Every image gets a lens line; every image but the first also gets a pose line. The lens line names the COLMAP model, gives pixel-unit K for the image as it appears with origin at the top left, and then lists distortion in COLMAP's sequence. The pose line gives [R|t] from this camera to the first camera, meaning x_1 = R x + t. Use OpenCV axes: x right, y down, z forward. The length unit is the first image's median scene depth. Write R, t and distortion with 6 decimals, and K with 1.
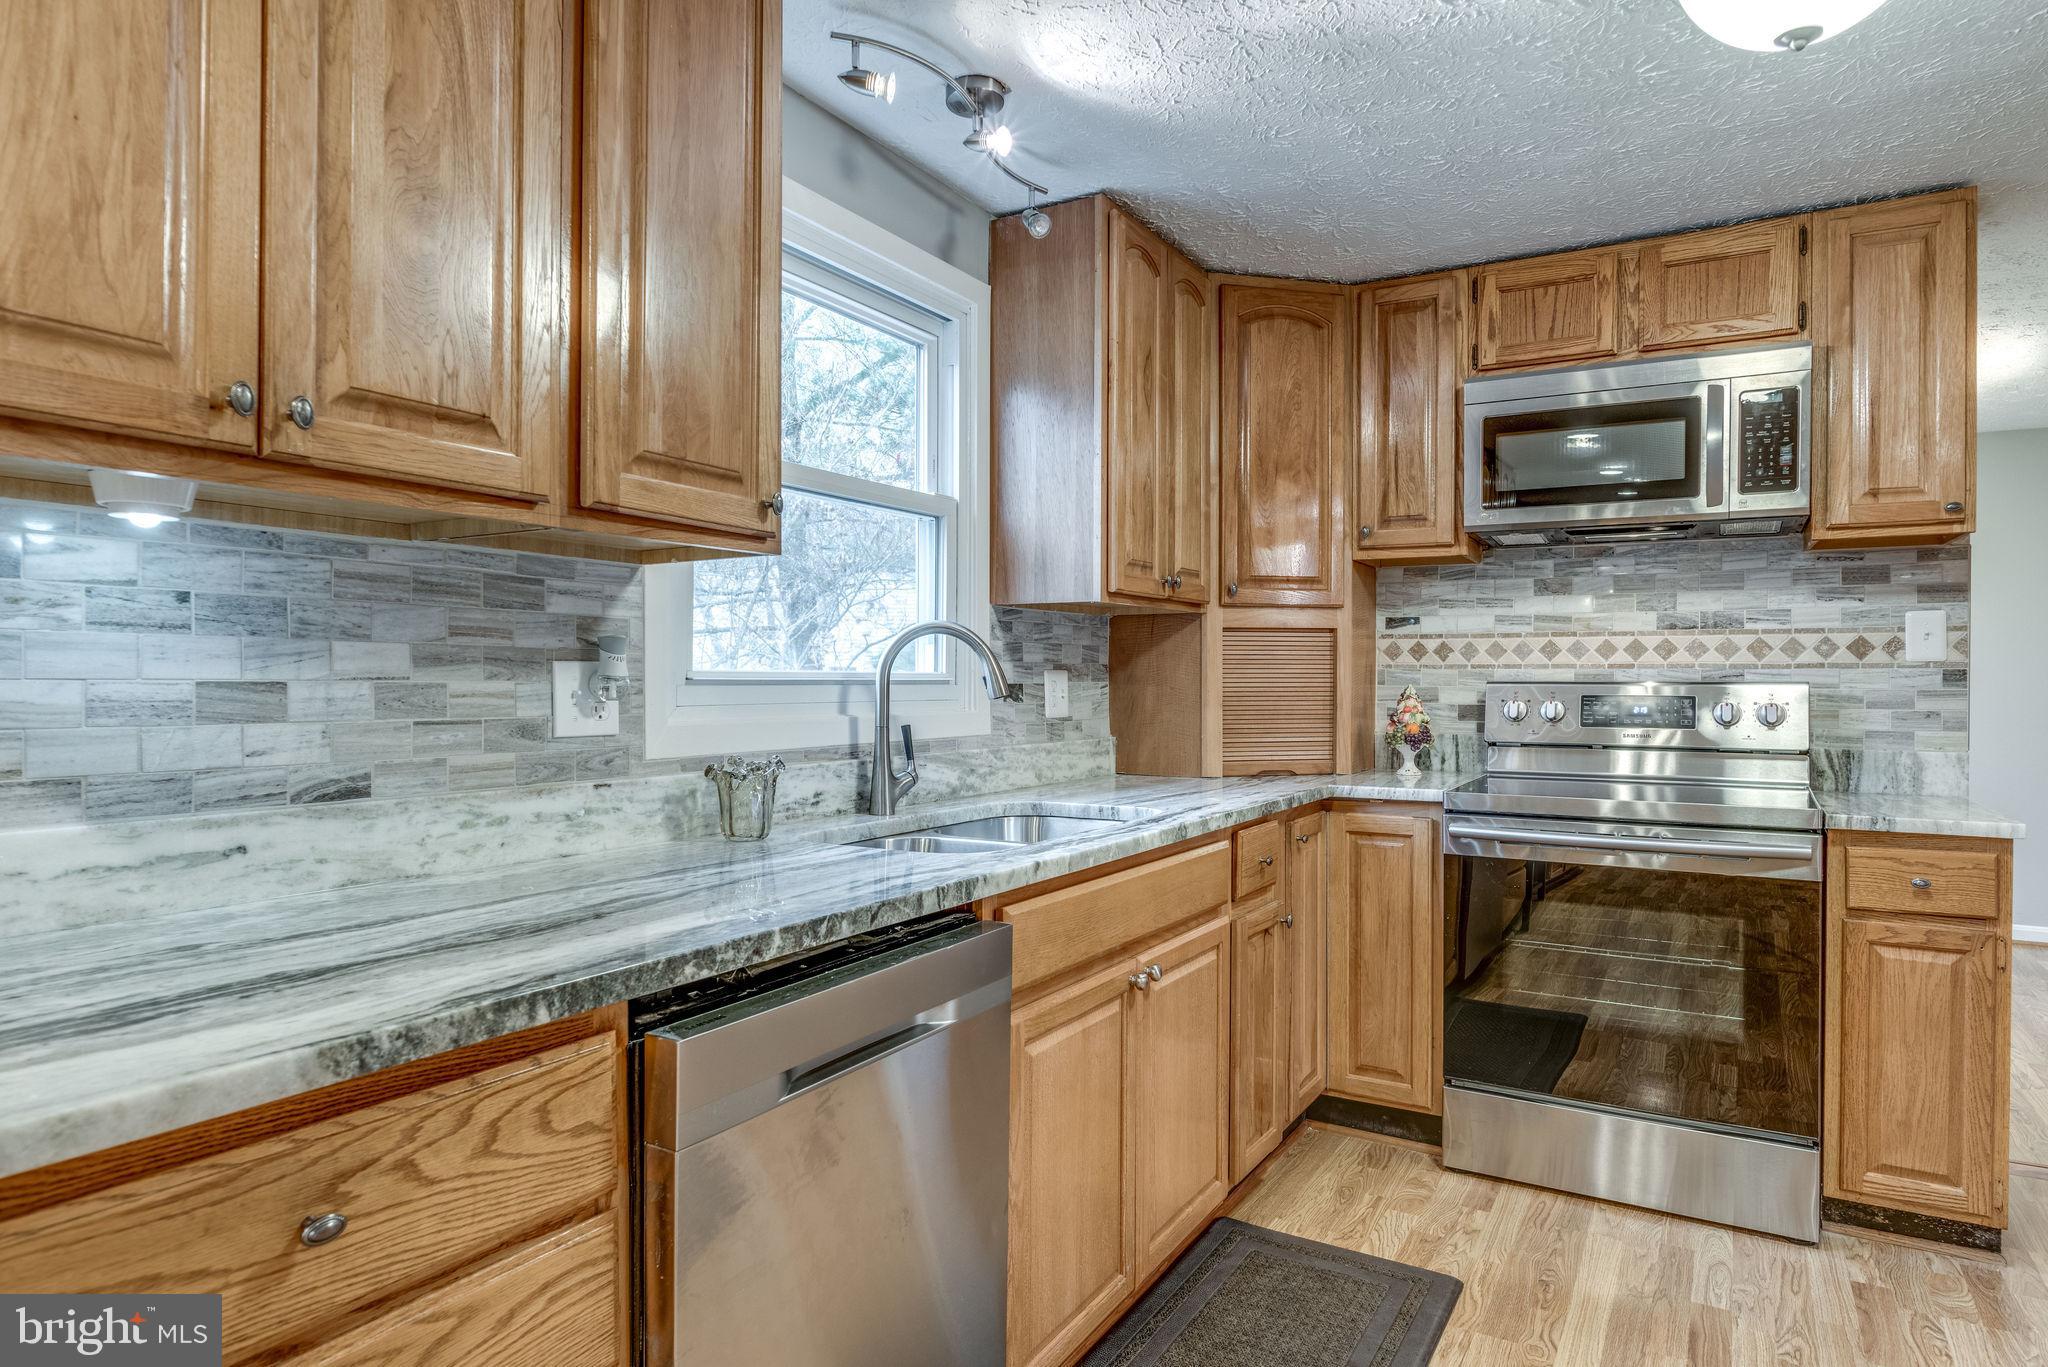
lens RADIAL K [[1164.4, 0, 1040.7], [0, 1164.4, 684.8], [0, 0, 1]] dist [-0.013464, 0.006397]
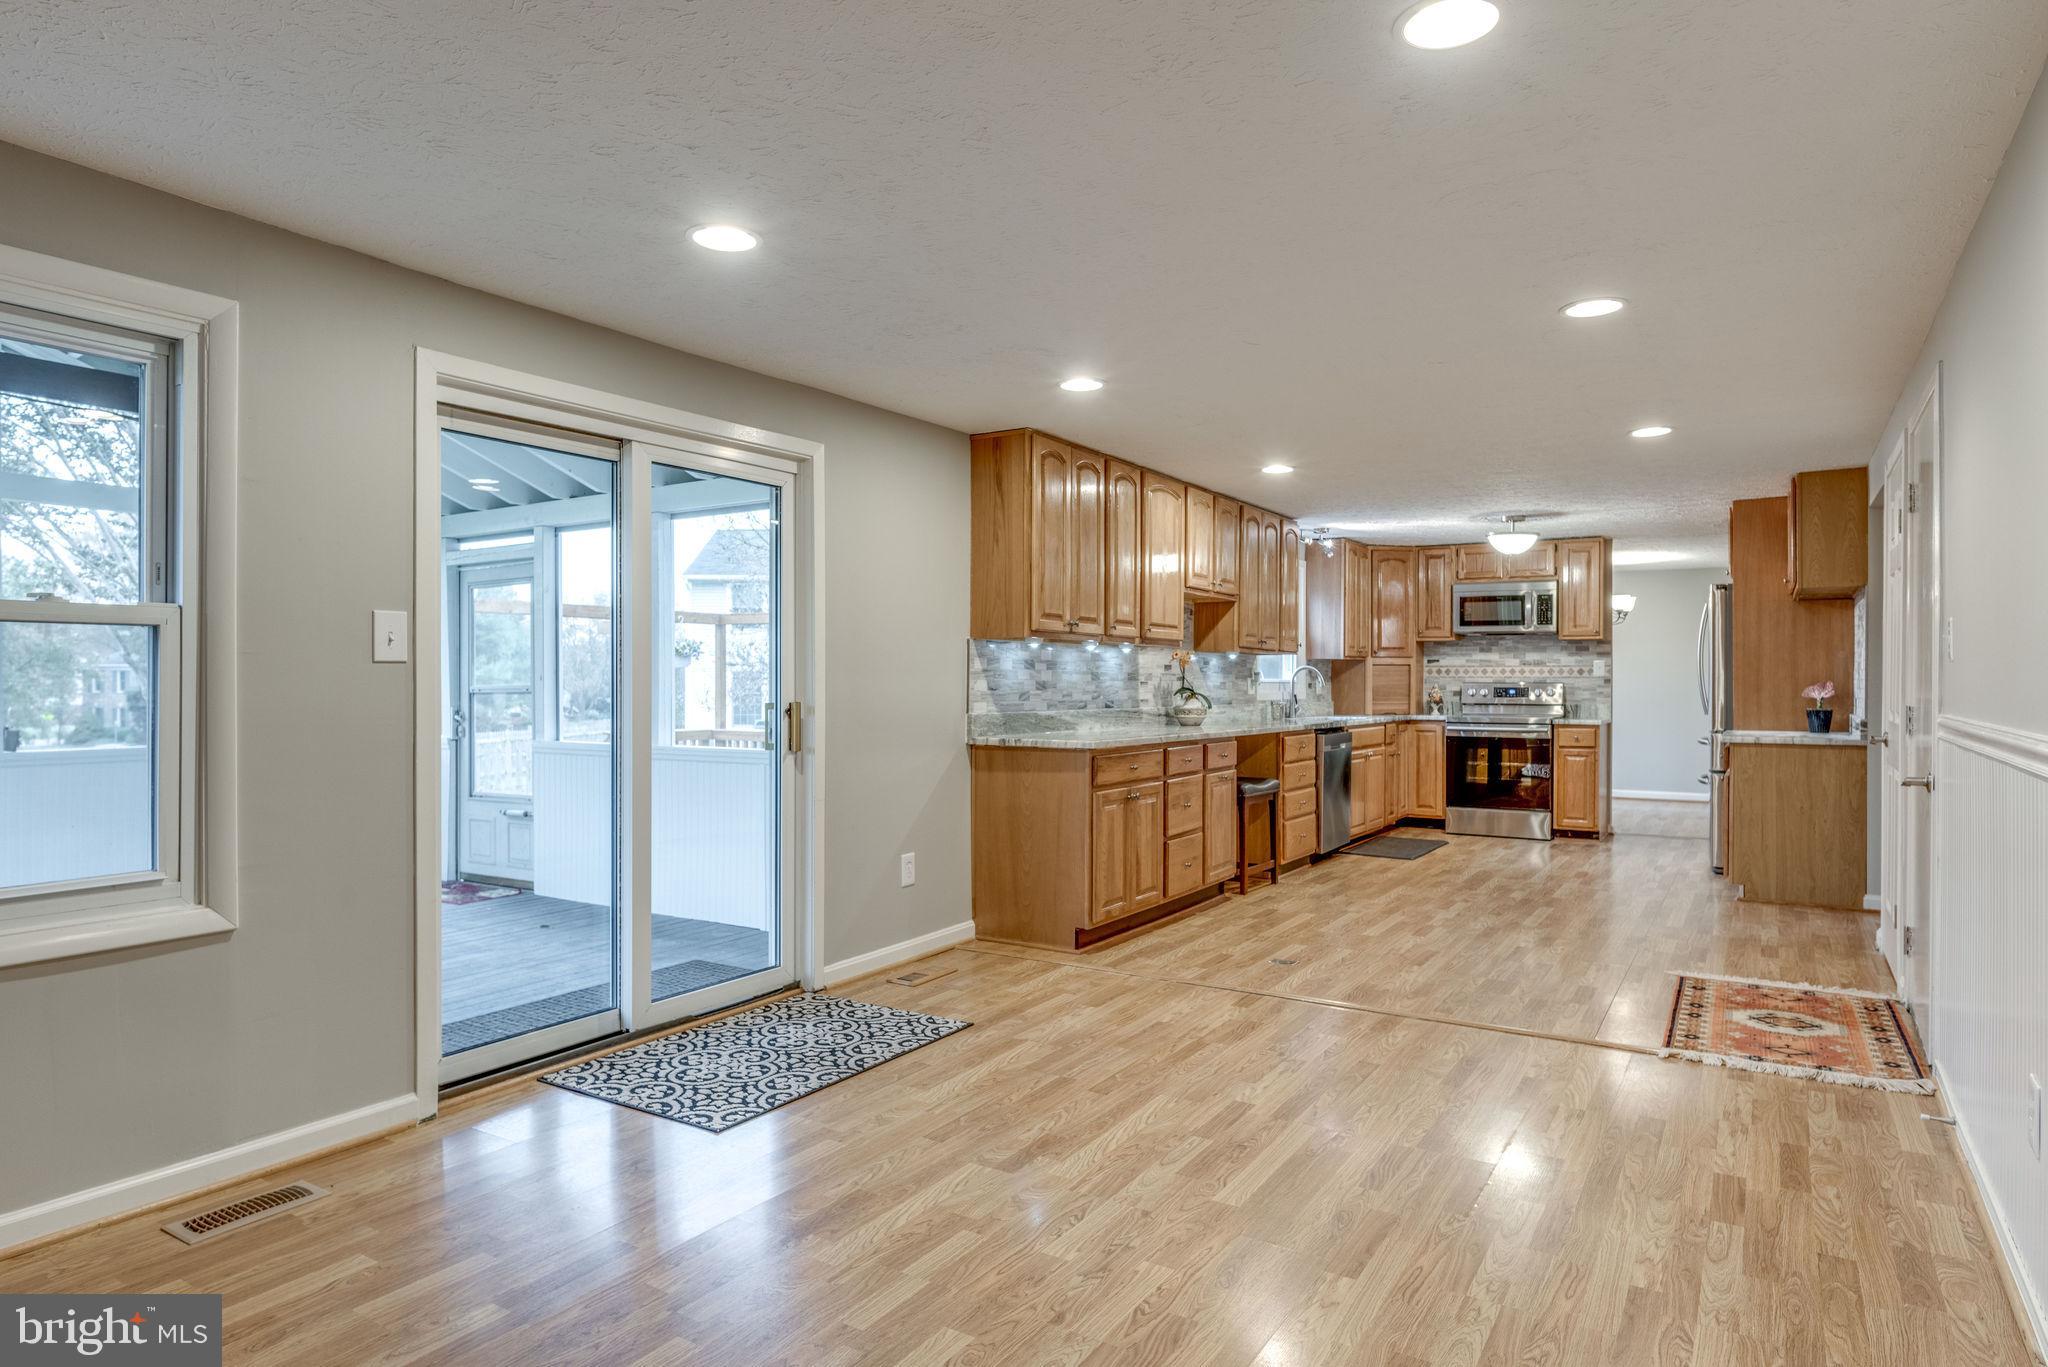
lens RADIAL K [[1164.4, 0, 1036.2], [0, 1164.4, 687.6], [0, 0, 1]] dist [-0.013464, 0.006397]
pose [[0.999541, 0.000477, -0.030303, -0.746227], [-0.000467, 1.000000, 0.000328, 0.011666], [0.030303, -0.000314, 0.999541, -2.436554]]
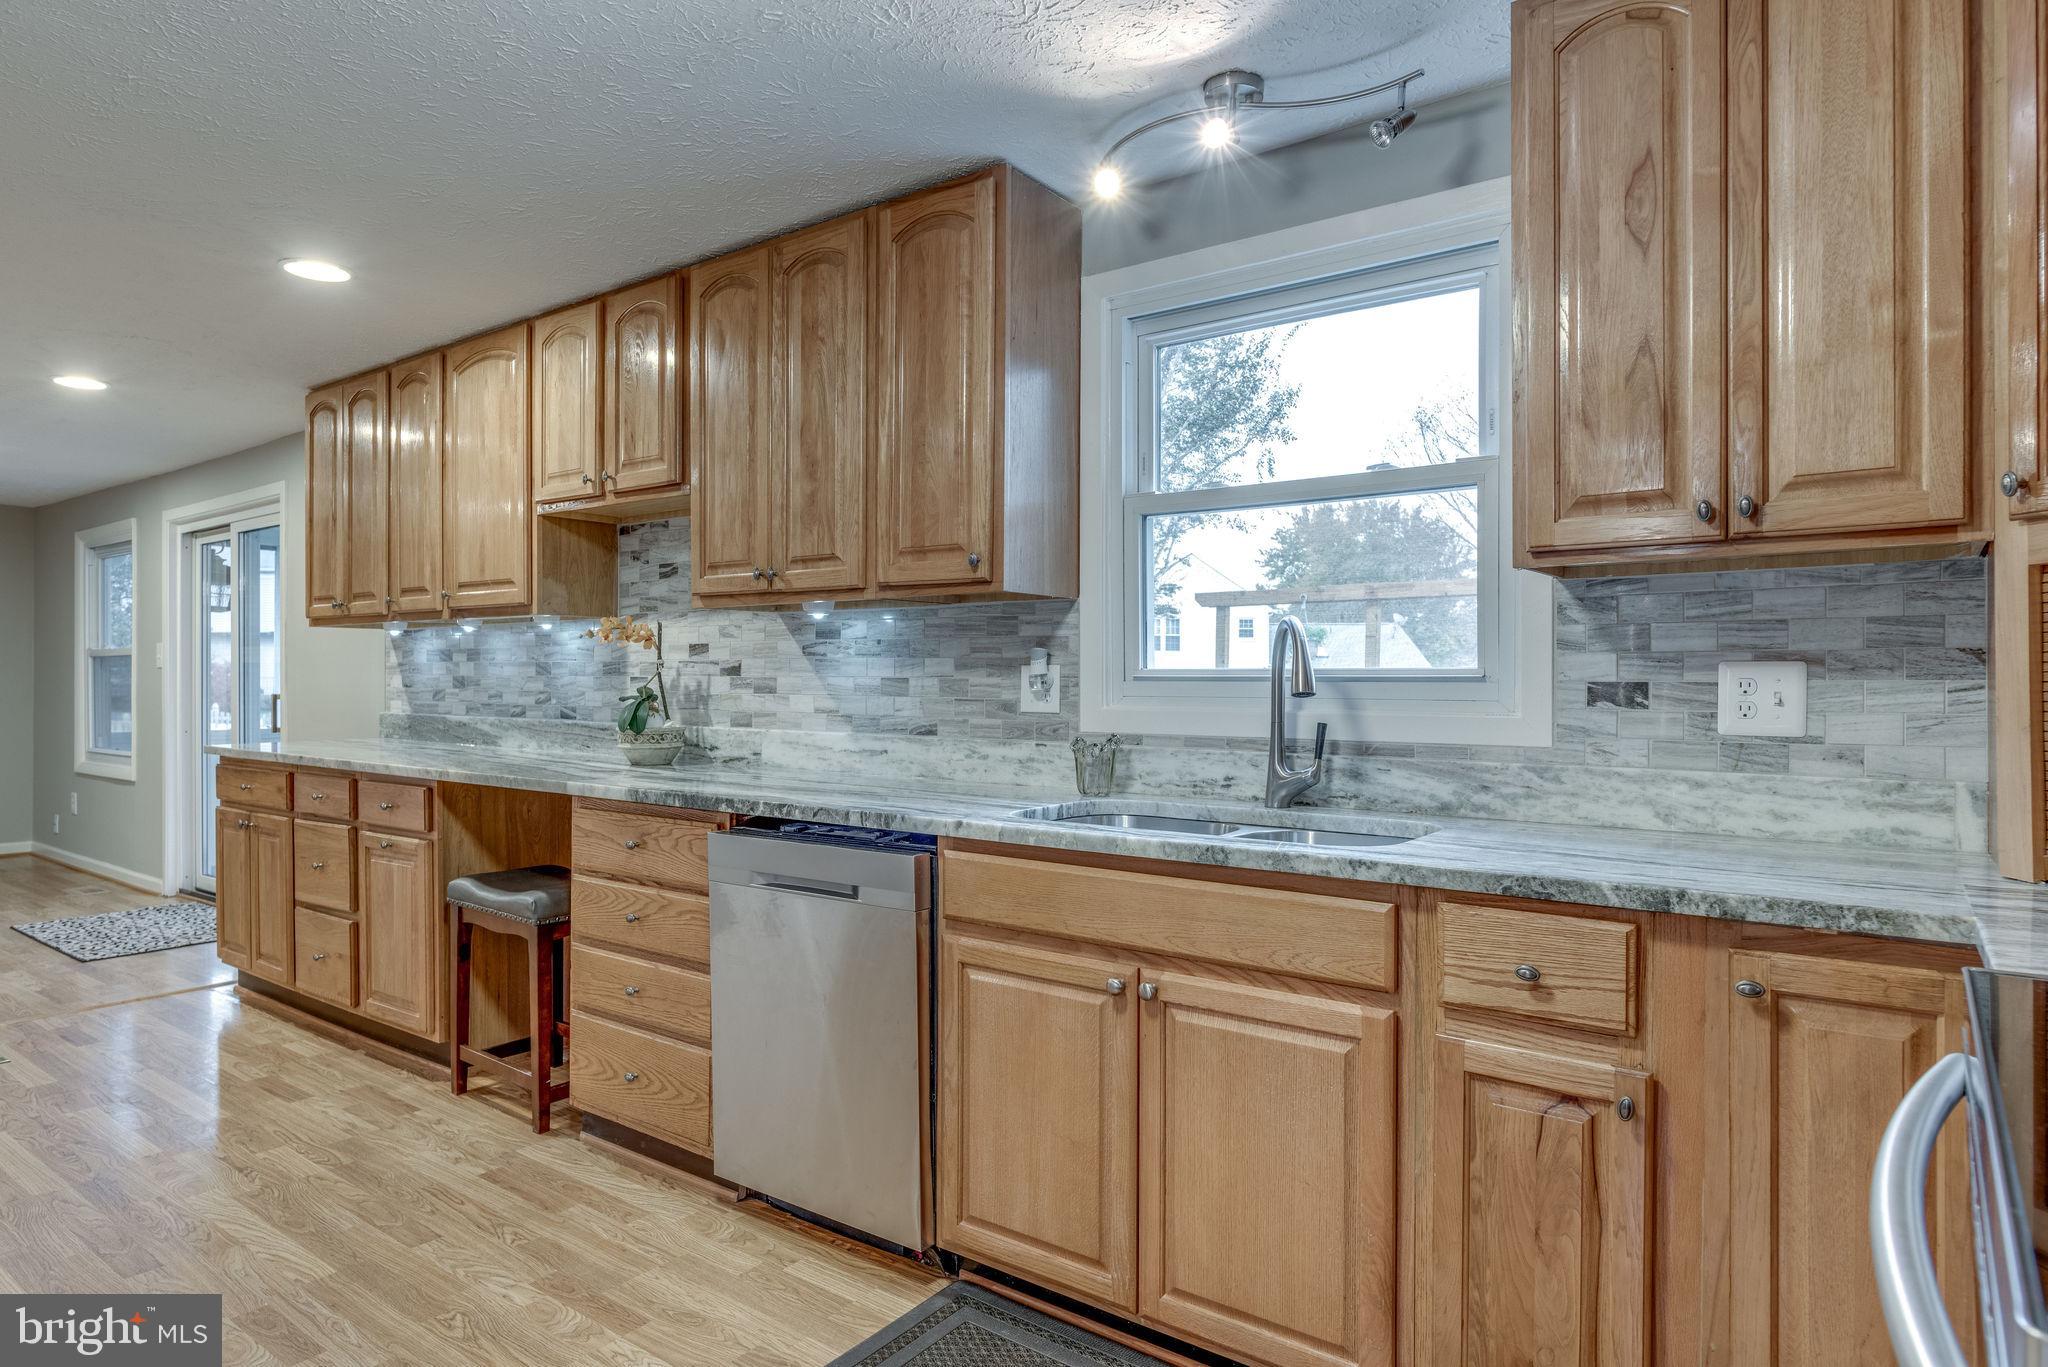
lens RADIAL K [[1164.4, 0, 1030.1], [0, 1164.4, 688.6], [0, 0, 1]] dist [-0.013464, 0.006397]
pose [[-0.099310, 0.008083, -0.995024, 0.803661], [-0.005340, 0.999948, 0.008656, -0.001369], [0.995042, 0.006173, -0.099262, 0.778315]]
